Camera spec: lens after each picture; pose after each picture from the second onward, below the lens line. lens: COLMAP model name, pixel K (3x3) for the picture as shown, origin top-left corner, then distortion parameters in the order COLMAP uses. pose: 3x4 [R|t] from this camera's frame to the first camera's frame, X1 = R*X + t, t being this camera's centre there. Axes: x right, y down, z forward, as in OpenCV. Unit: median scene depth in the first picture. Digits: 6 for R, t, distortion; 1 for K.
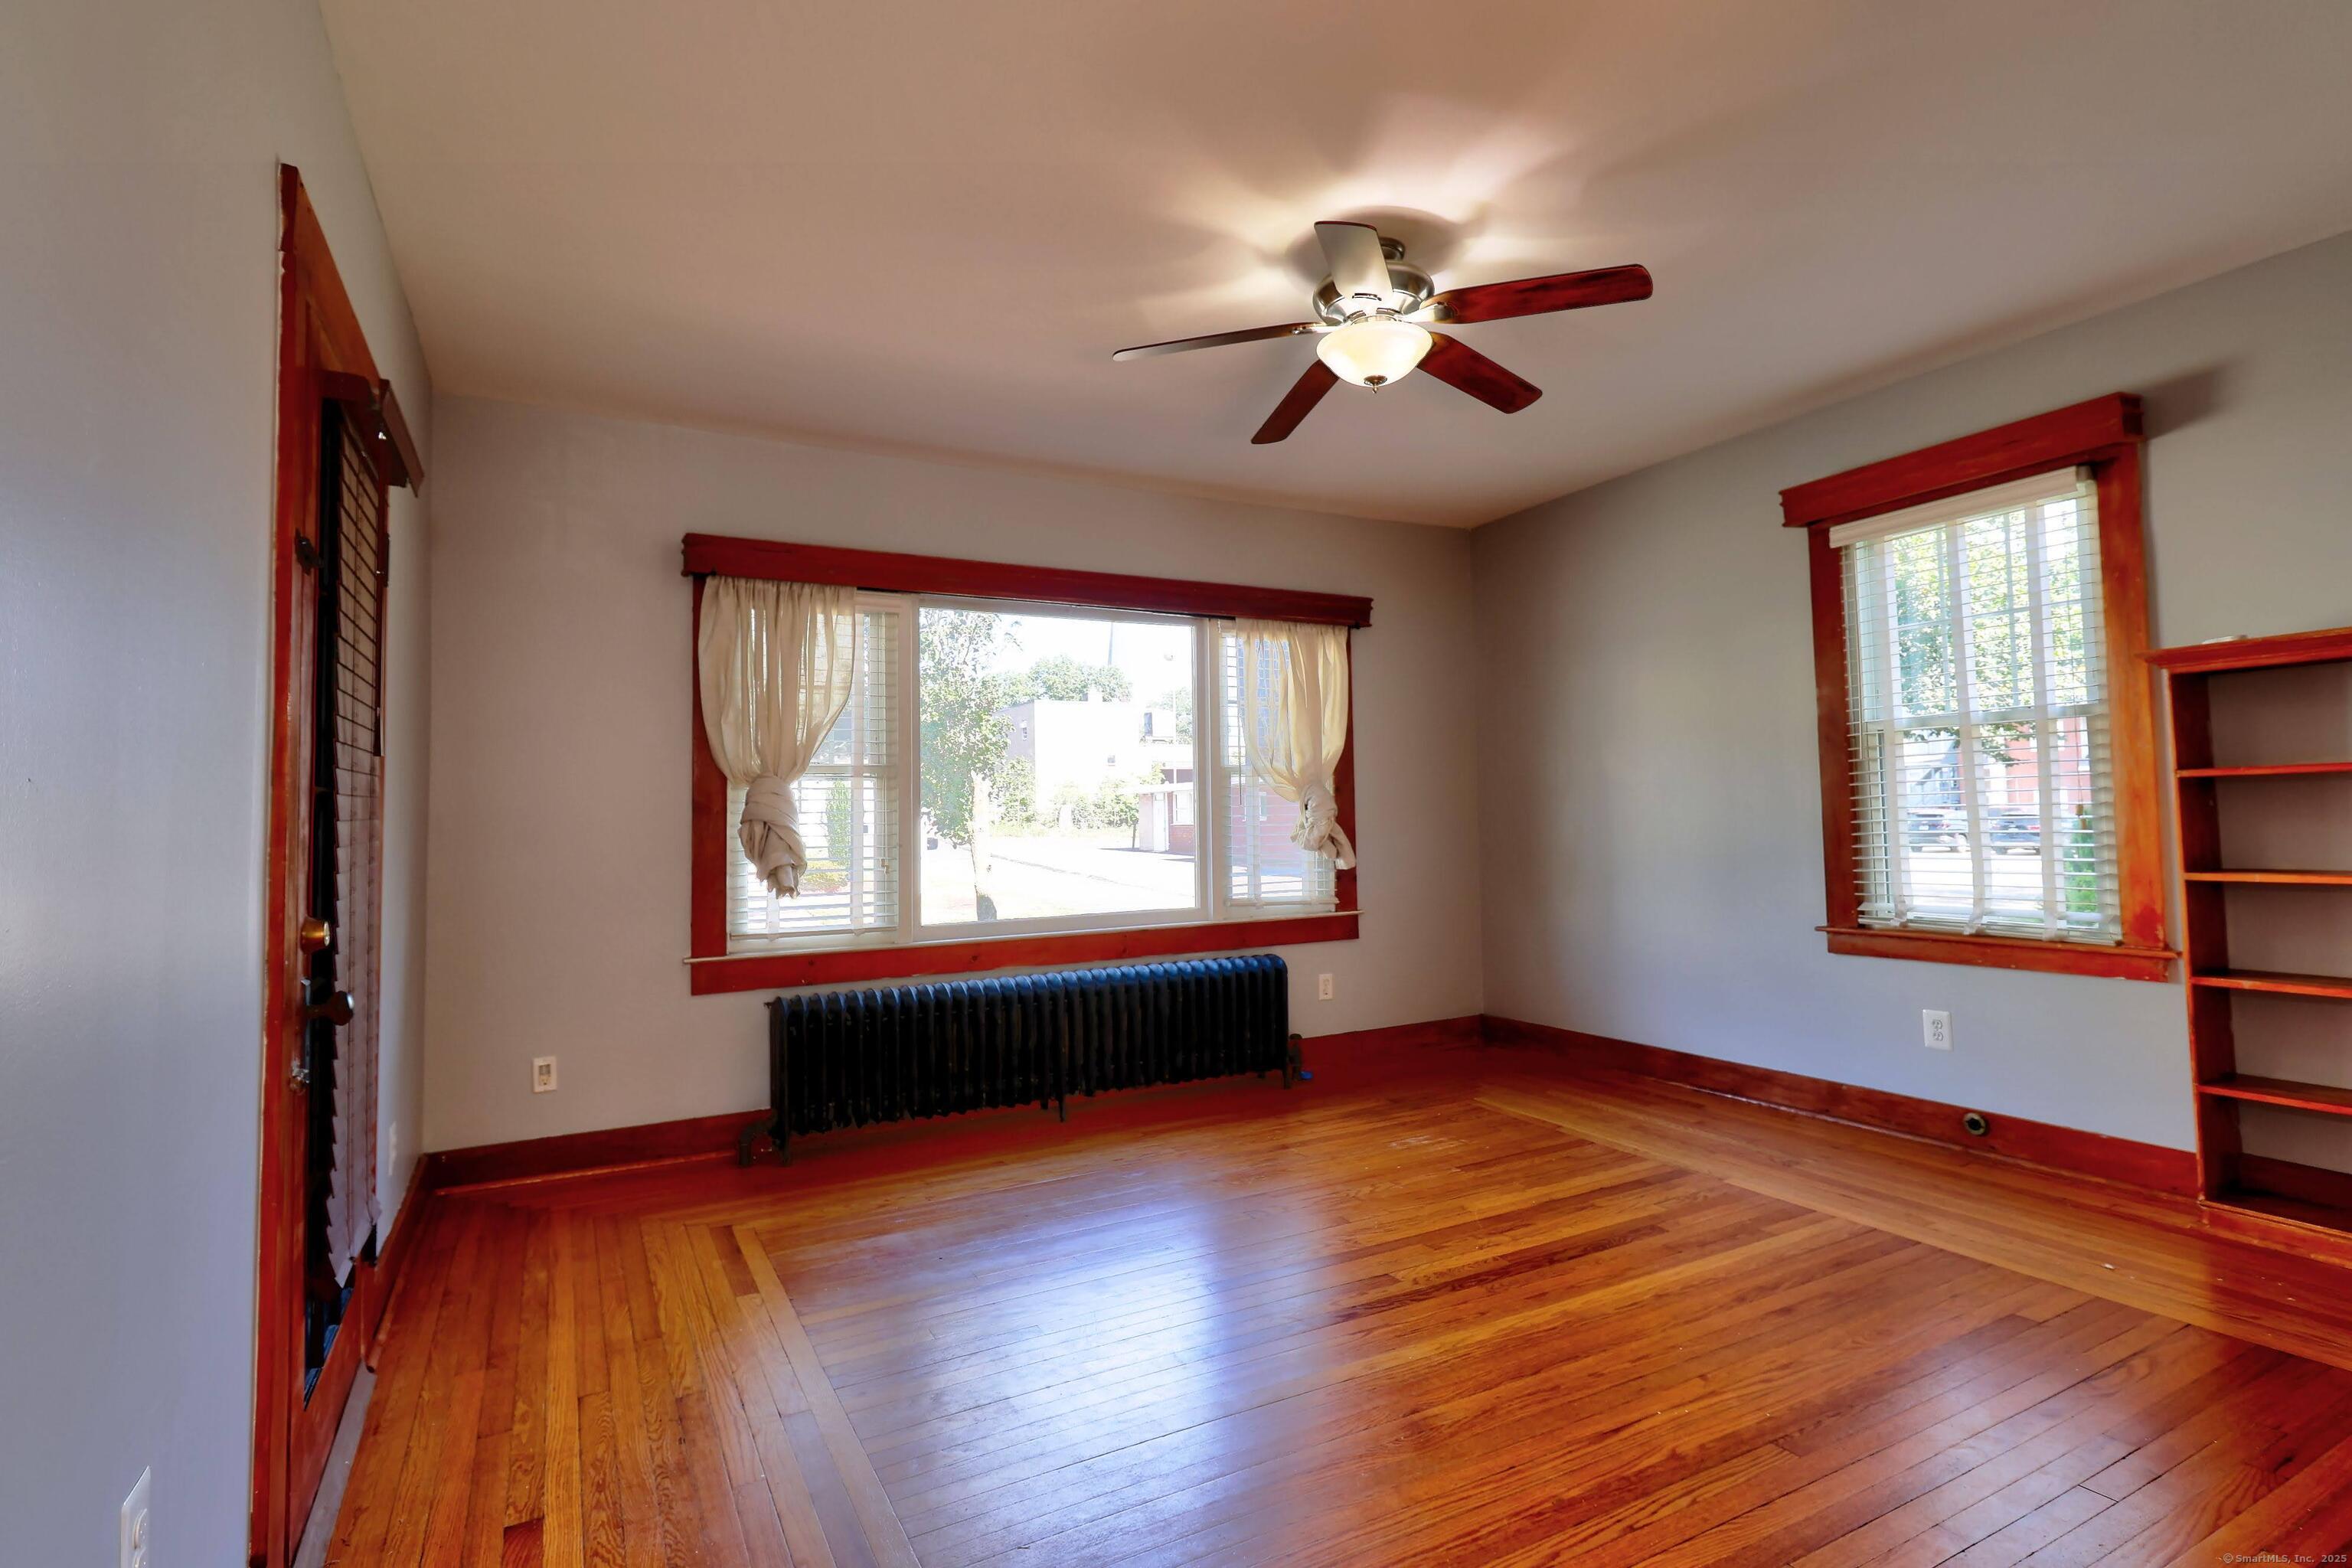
lens RADIAL K [[1138.8, 0, 1195.7], [0, 1138.8, 754.8], [0, 0, 1]] dist [0.002447, -0.001557]
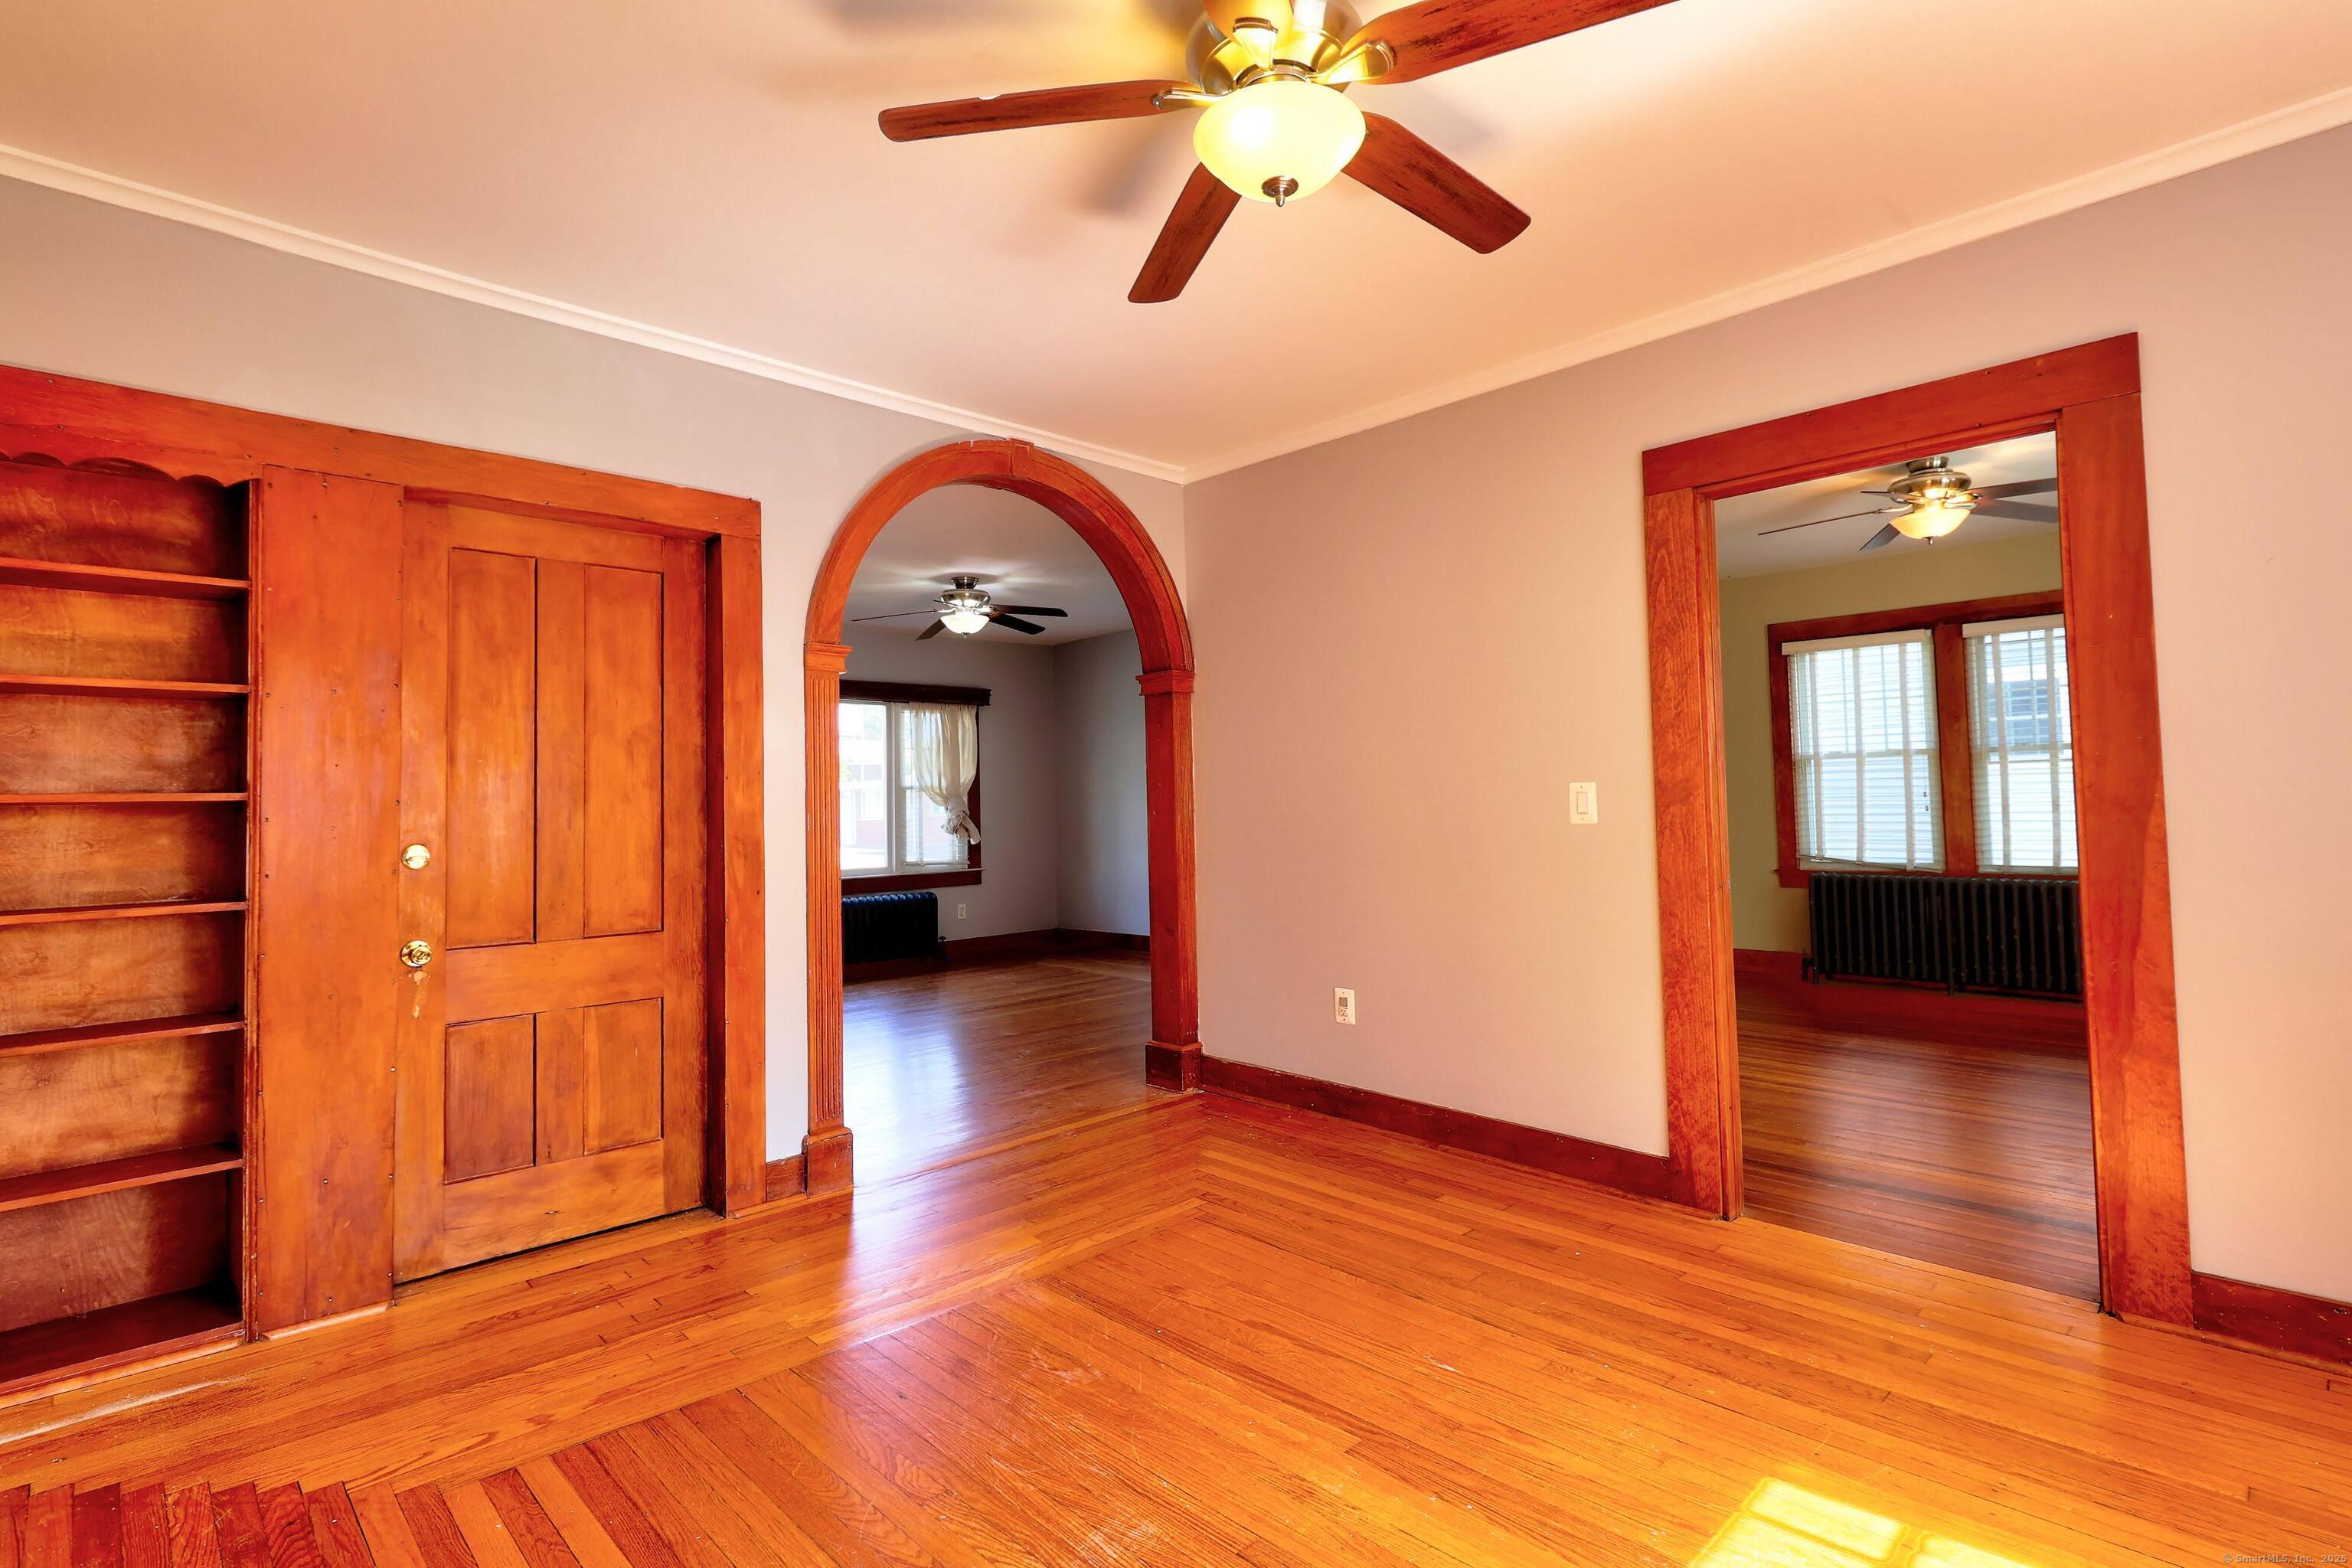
lens RADIAL K [[1138.8, 0, 1189.0], [0, 1138.8, 755.8], [0, 0, 1]] dist [0.002447, -0.001557]
pose [[0.965333, 0.007840, 0.260903, -0.008666], [-0.009563, 0.999940, 0.005335, -0.062244], [-0.260846, -0.007645, 0.965350, -1.009138]]
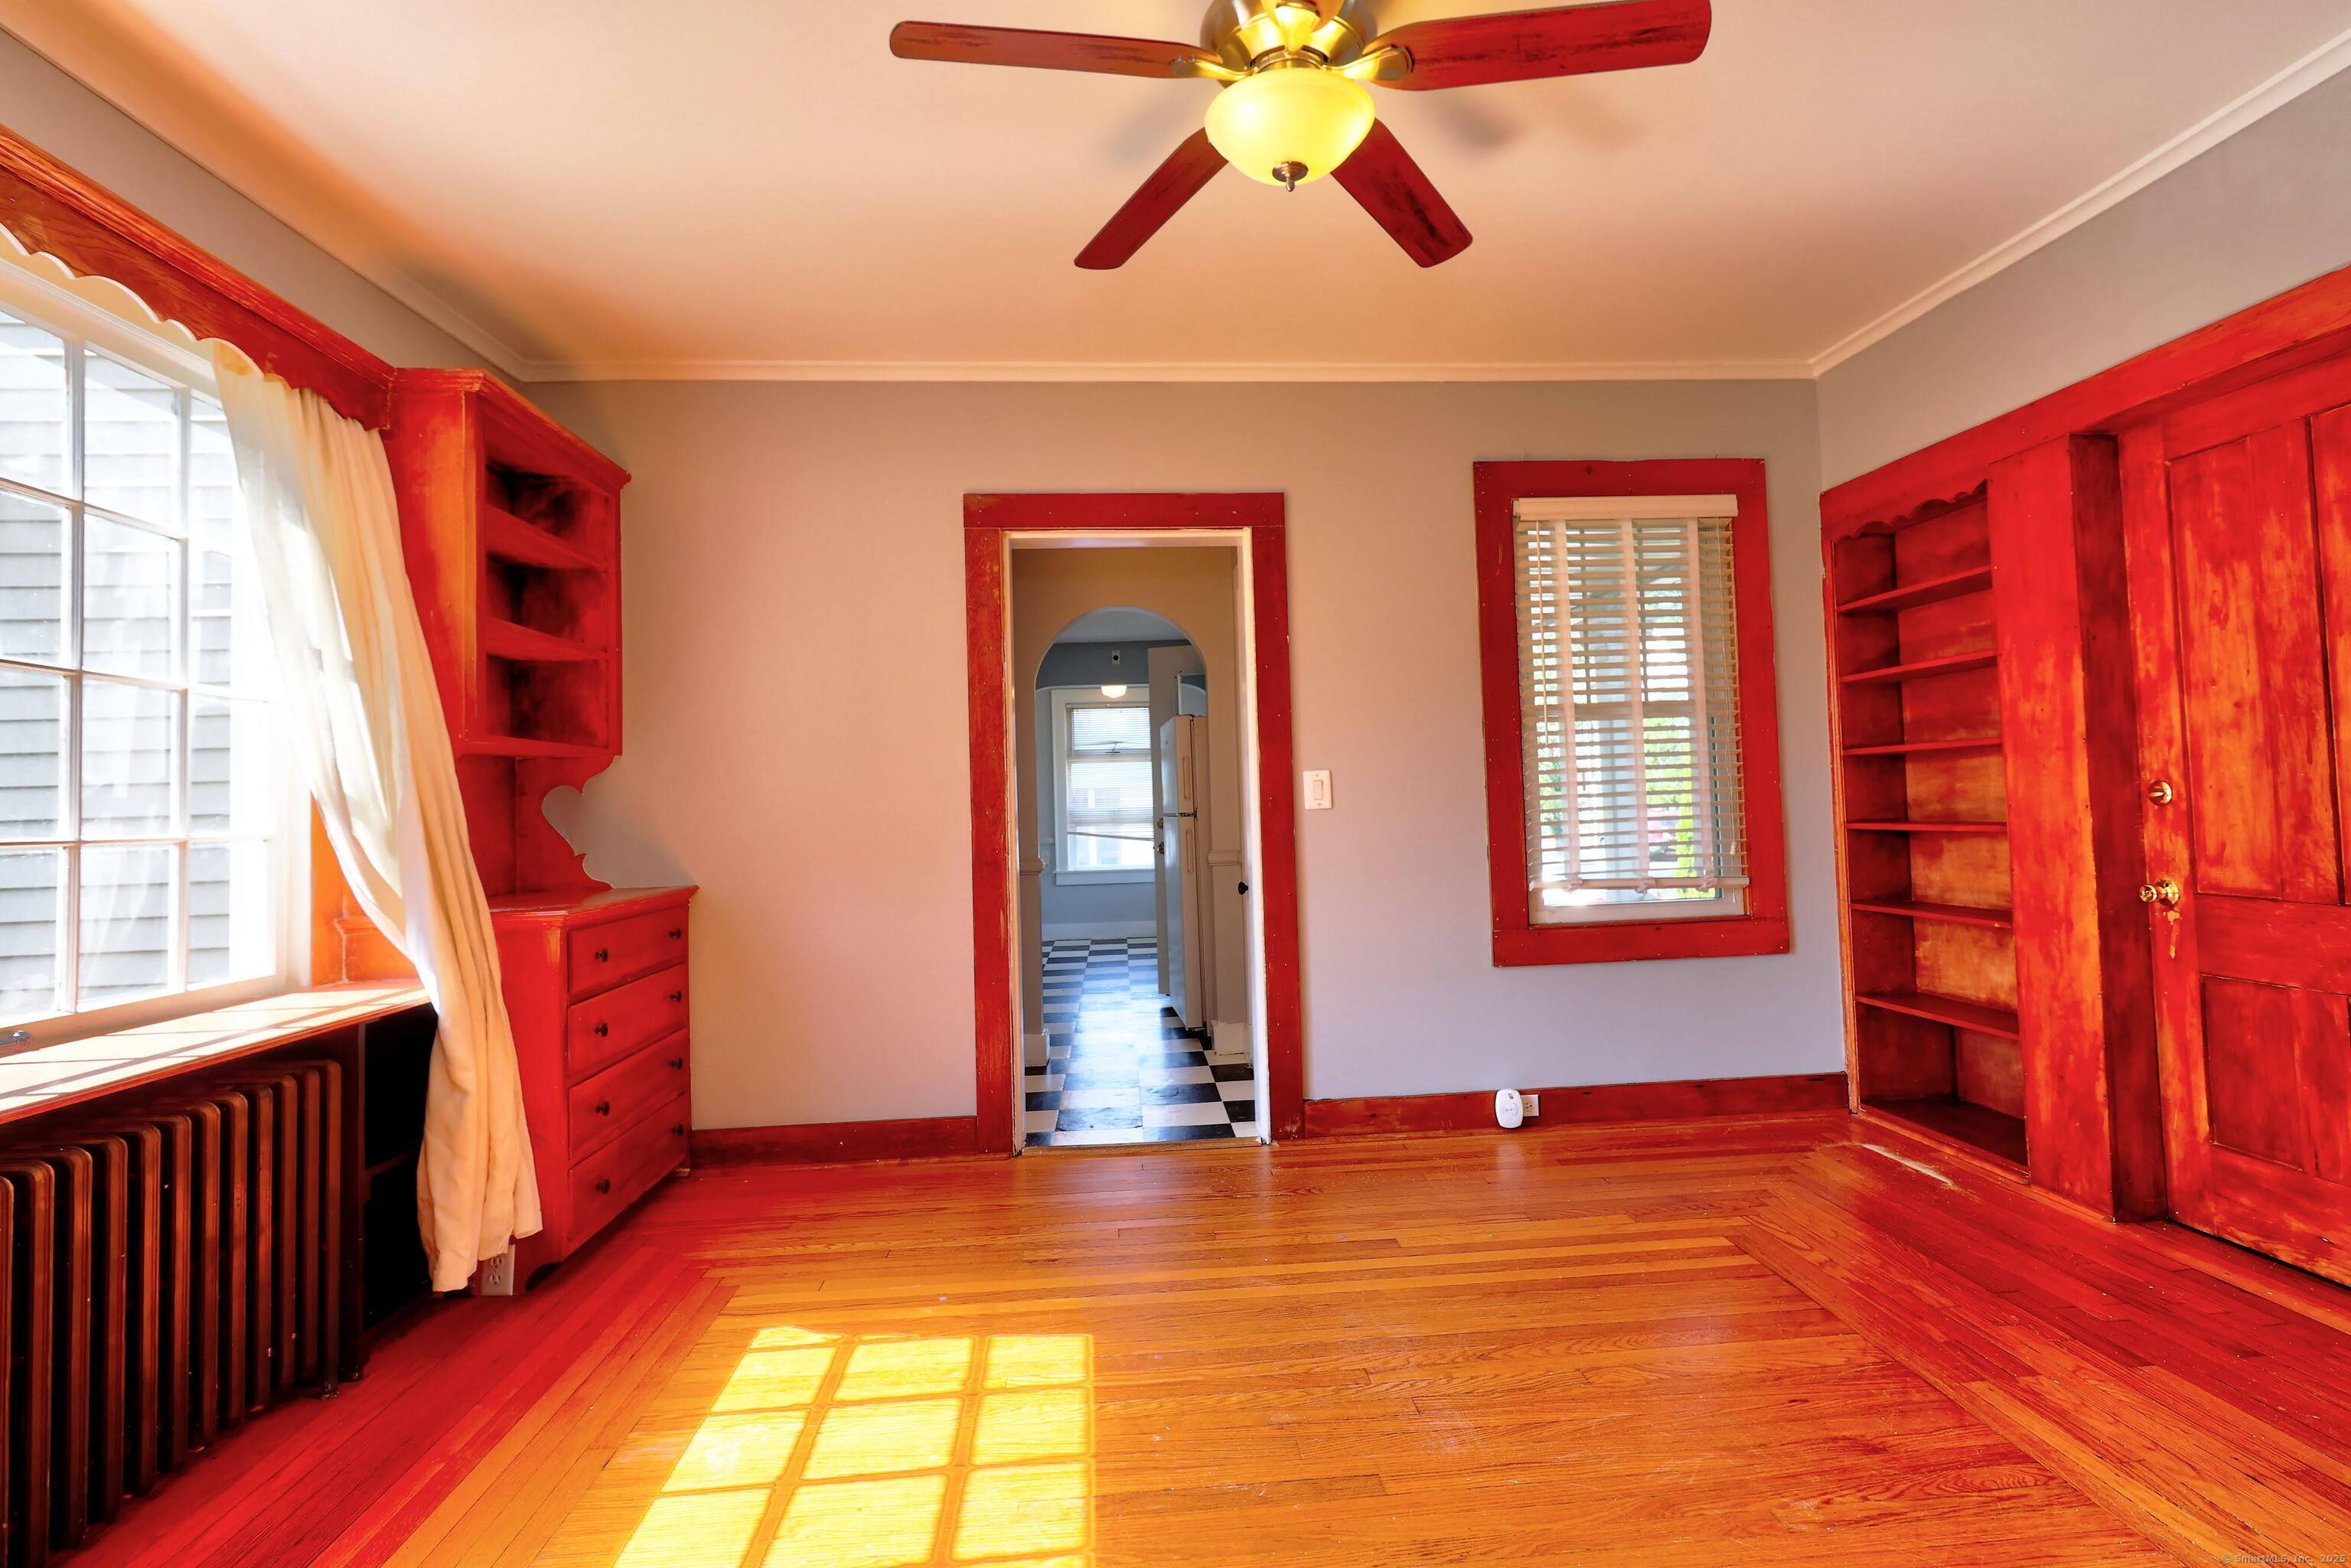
lens RADIAL K [[1138.2, 0, 1198.4], [0, 1138.2, 760.4], [0, 0, 1]] dist [0.002447, -0.001557]
pose [[-0.407801, -0.004142, -0.913062, 0.602180], [0.091132, 0.994812, -0.045215, -0.031199], [0.908512, -0.101648, -0.405307, -0.424406]]
